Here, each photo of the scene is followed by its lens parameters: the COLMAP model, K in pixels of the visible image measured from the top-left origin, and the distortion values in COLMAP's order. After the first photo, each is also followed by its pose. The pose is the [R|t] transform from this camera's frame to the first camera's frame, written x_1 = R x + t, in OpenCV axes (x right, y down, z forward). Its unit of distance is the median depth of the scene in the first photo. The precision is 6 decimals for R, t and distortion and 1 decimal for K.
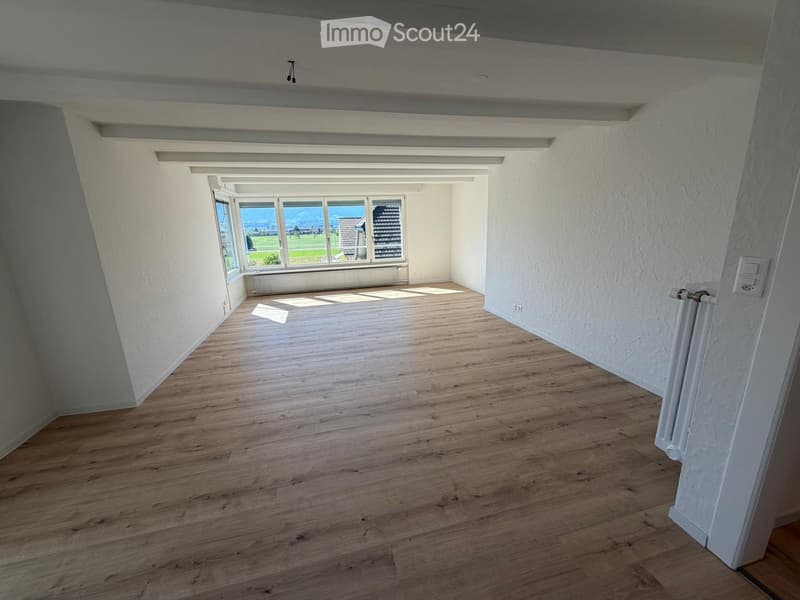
lens RADIAL K [[316.6, 0, 400.7], [0, 316.6, 300.3], [0, 0, 1]] dist [-0.001397, 0.000109]
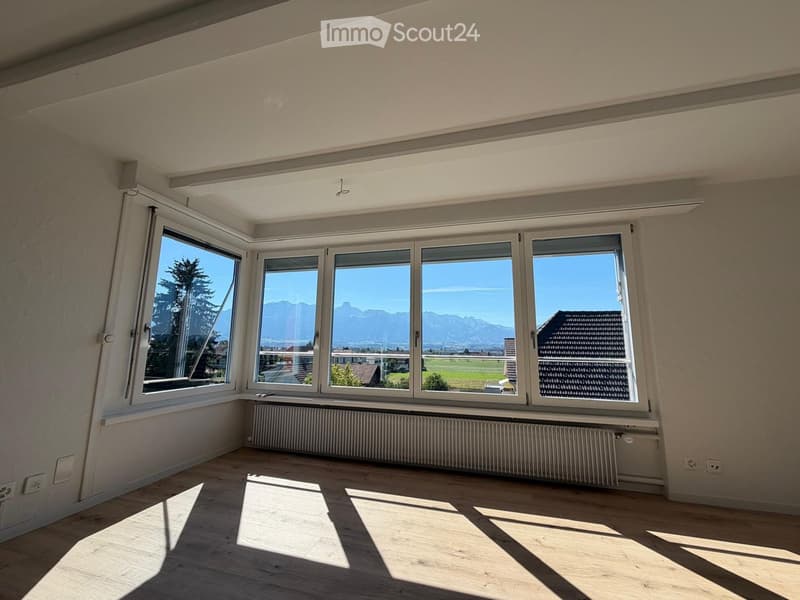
lens RADIAL K [[316.6, 0, 397.0], [0, 316.6, 303.3], [0, 0, 1]] dist [-0.001397, 0.000109]
pose [[0.863695, -0.026723, -0.503305, -0.039650], [-0.159743, 0.932597, -0.323642, -0.089122], [0.478030, 0.359928, 0.801211, 0.620085]]
